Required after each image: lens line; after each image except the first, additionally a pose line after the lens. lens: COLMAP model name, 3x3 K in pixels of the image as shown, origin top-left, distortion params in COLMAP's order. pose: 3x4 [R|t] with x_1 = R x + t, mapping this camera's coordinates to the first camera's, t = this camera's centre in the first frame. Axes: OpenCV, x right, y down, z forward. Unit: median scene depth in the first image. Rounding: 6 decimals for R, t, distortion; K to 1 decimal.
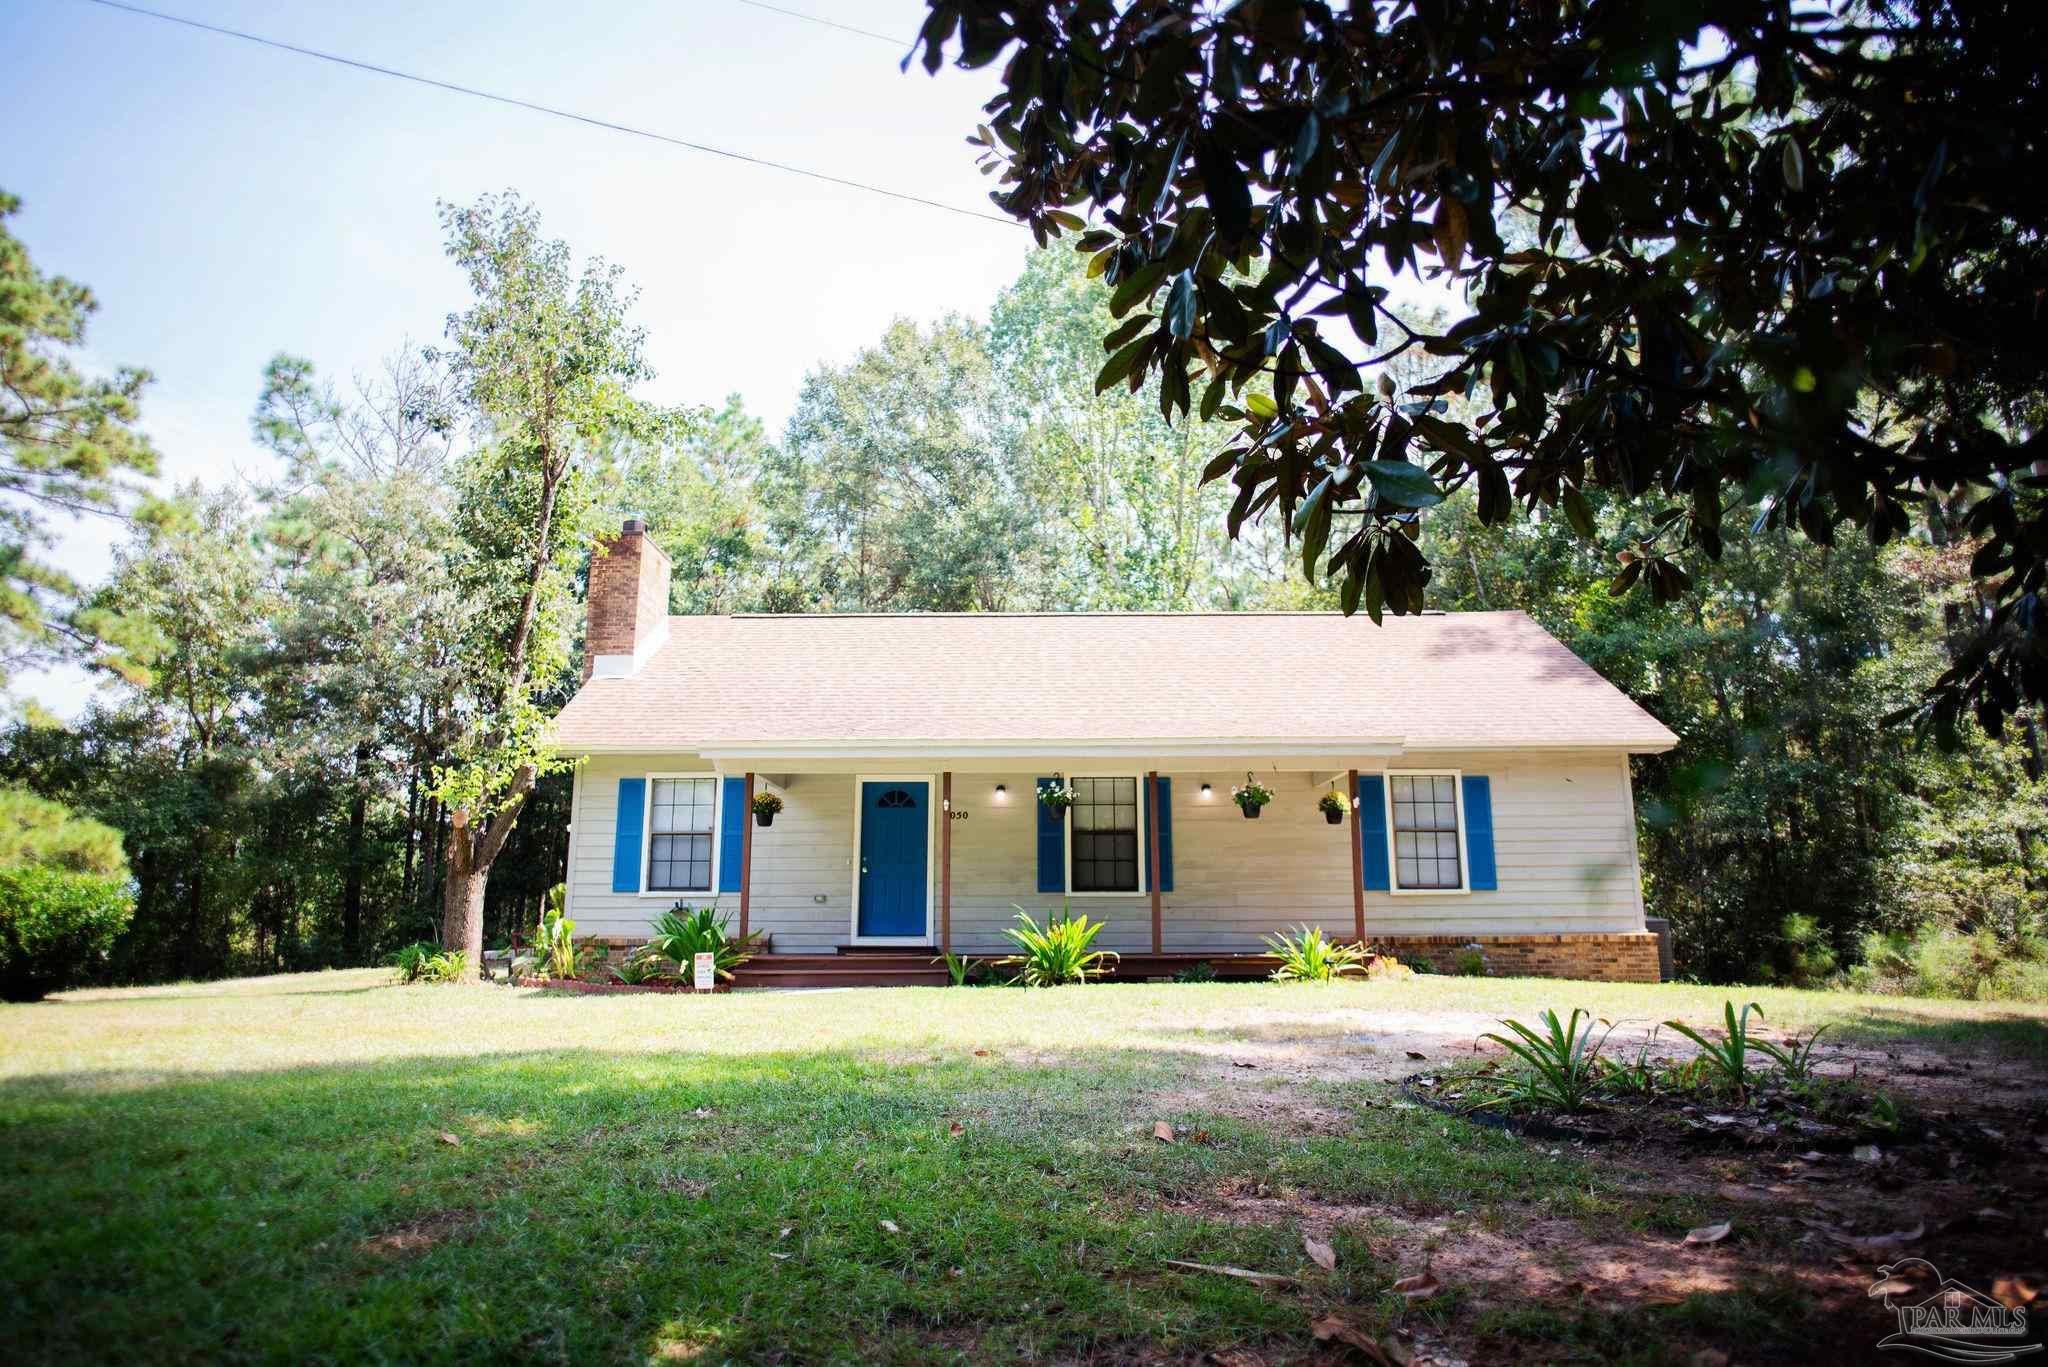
lens RADIAL K [[1223.4, 0, 1024.0], [0, 1223.4, 683.5], [0, 0, 1]] dist [-0.029391, -0.000486]
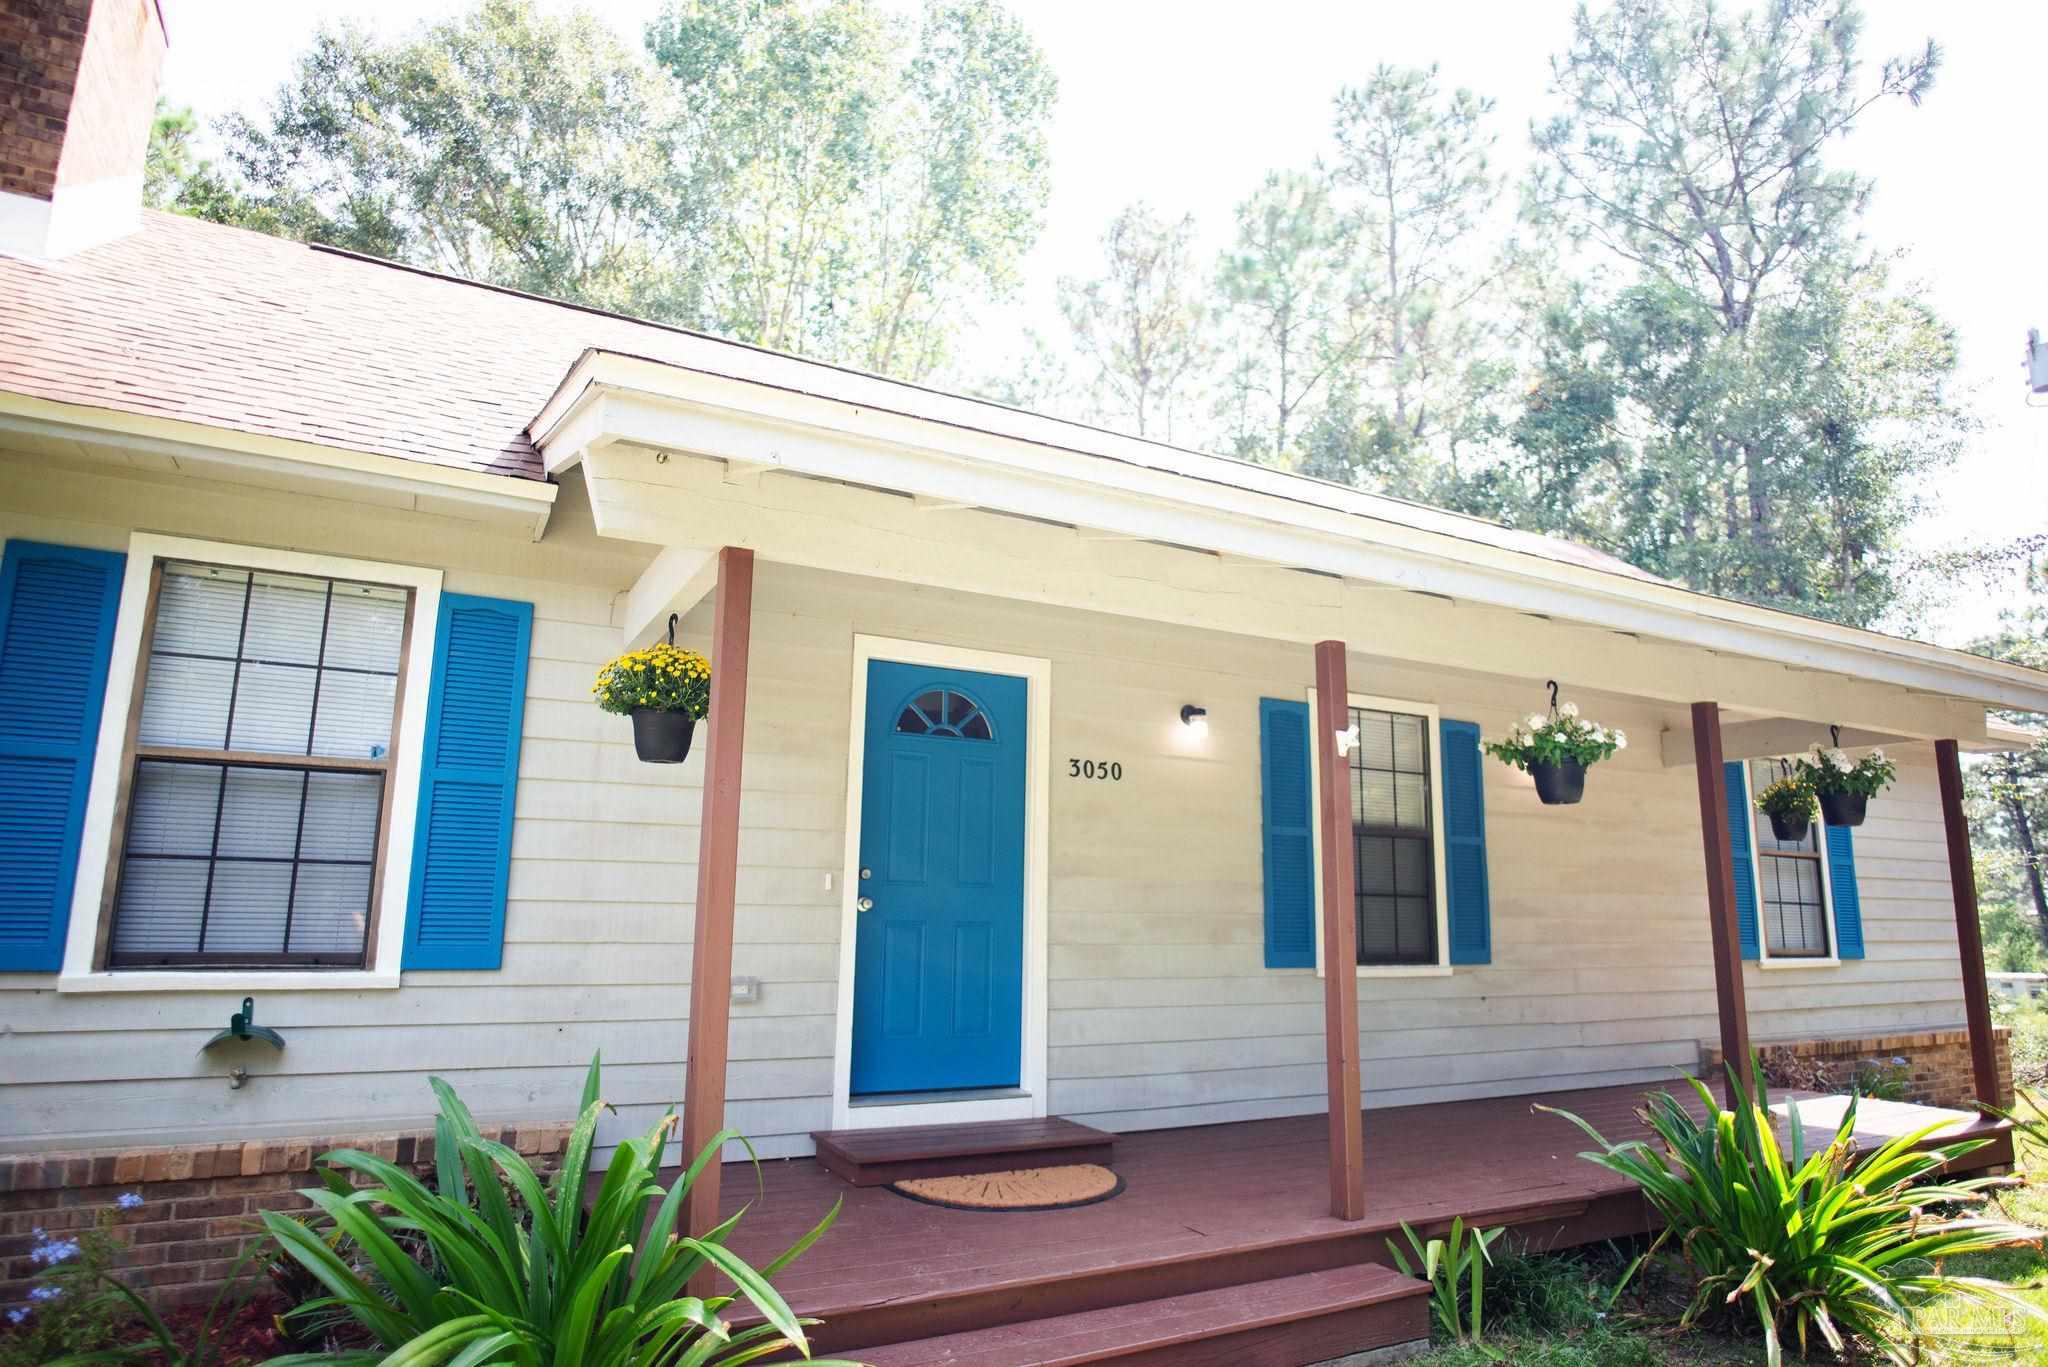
lens RADIAL K [[1223.4, 0, 1024.0], [0, 1223.4, 683.5], [0, 0, 1]] dist [-0.029391, -0.000486]
pose [[0.864589, 0.109173, 0.490477, -0.269590], [-0.095811, 0.994021, -0.052363, 0.103213], [-0.493261, -0.001720, 0.869880, 0.673463]]
